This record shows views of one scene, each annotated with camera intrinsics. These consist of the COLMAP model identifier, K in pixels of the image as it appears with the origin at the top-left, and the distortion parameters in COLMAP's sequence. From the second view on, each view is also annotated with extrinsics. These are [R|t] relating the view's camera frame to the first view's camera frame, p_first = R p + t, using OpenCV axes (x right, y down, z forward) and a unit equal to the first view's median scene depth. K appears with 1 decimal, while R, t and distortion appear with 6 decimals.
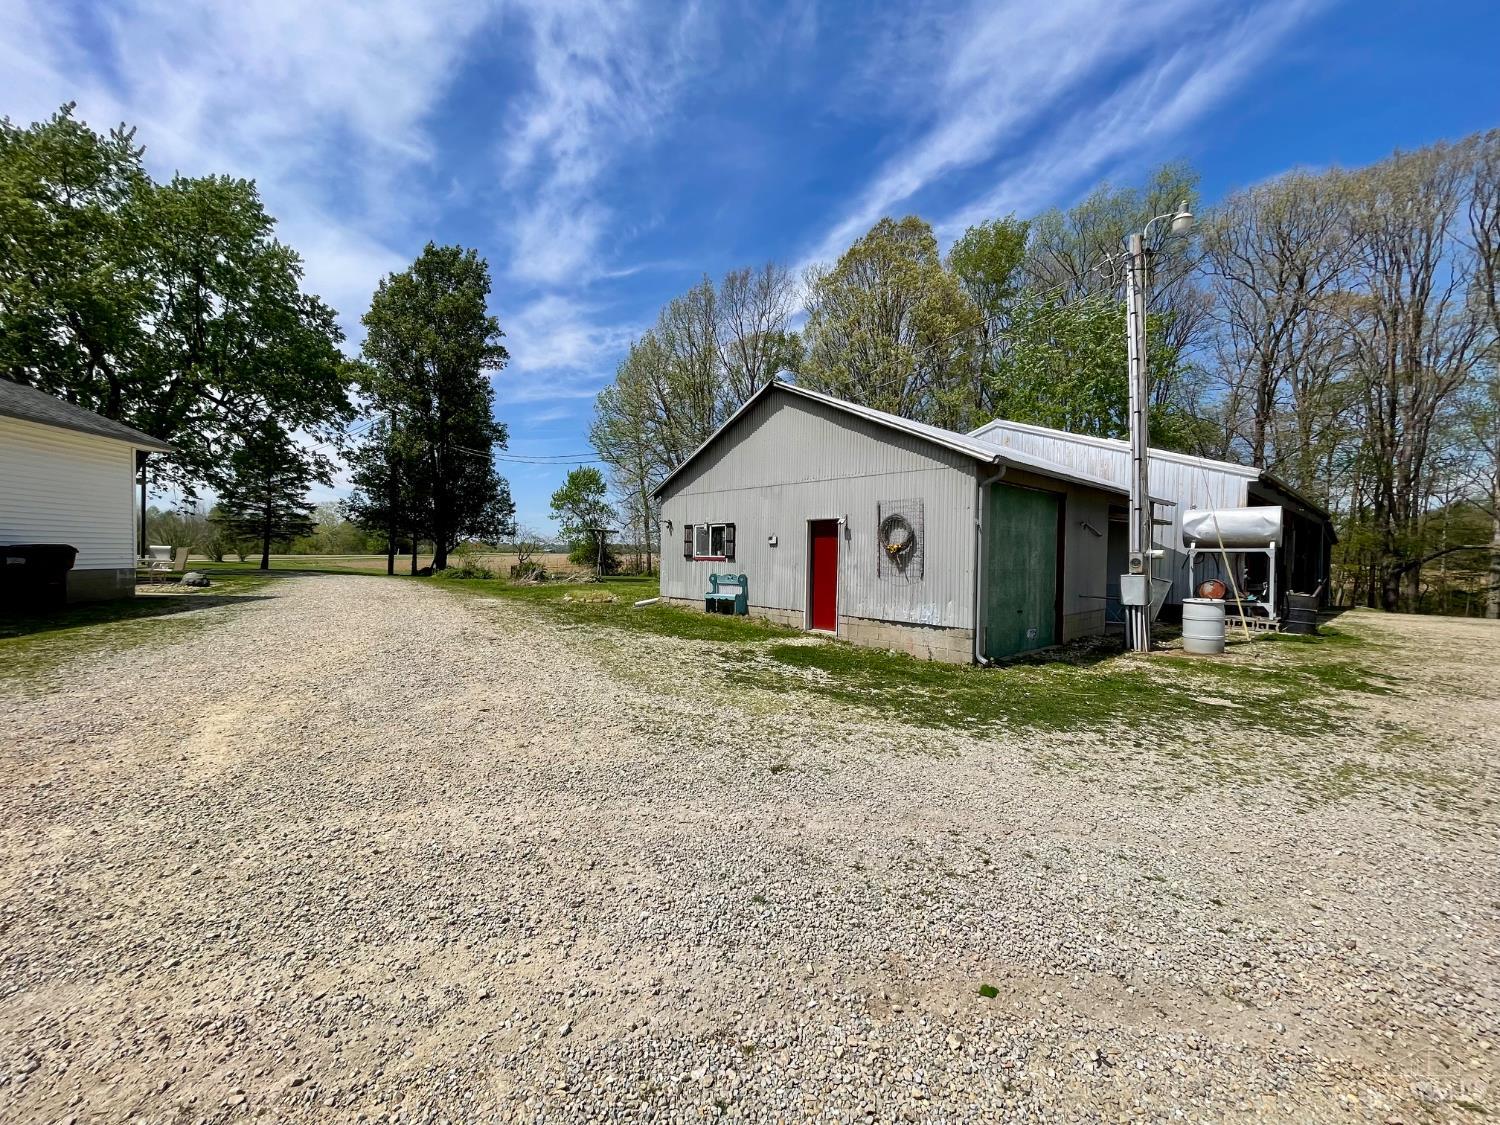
lens RADIAL K [[597.6, 0, 750.0], [0, 597.6, 562.5], [0, 0, 1]] dist [0.000664, 0.000009]
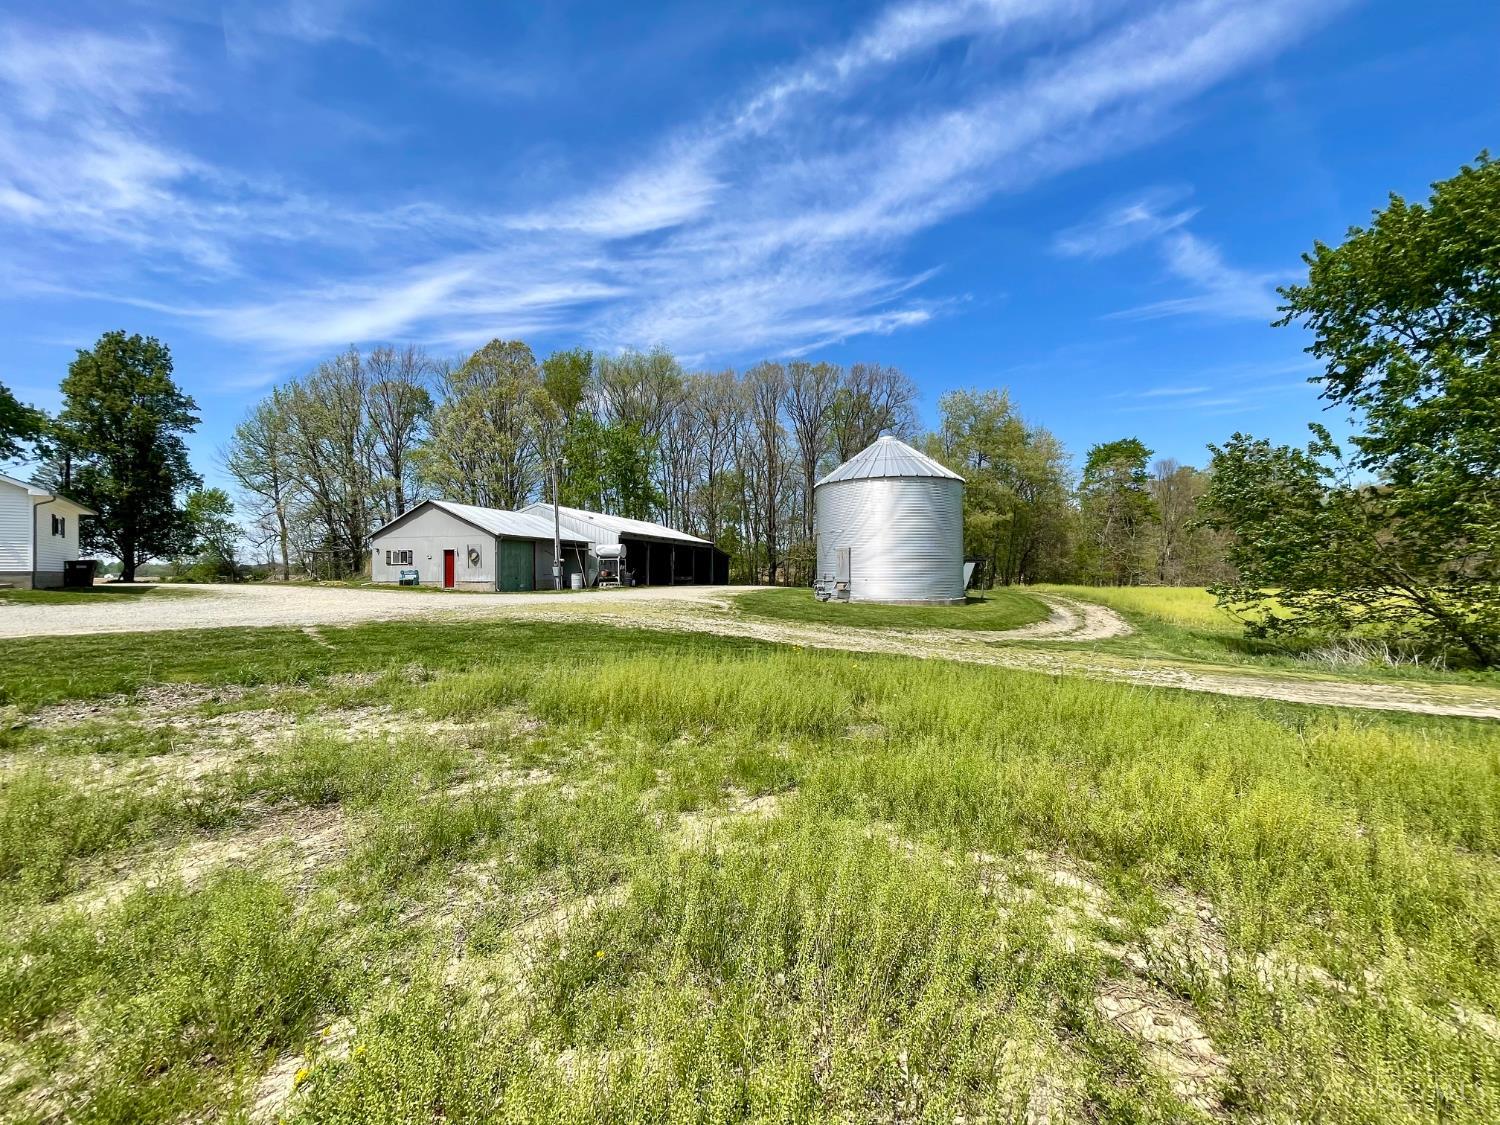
lens RADIAL K [[597.6, 0, 750.0], [0, 597.6, 562.5], [0, 0, 1]] dist [0.000664, 0.000009]
pose [[0.849756, -0.011296, 0.527055, -0.148262], [0.025405, 0.999486, -0.019538, 0.075154], [-0.526564, 0.029993, 0.849606, -1.975005]]
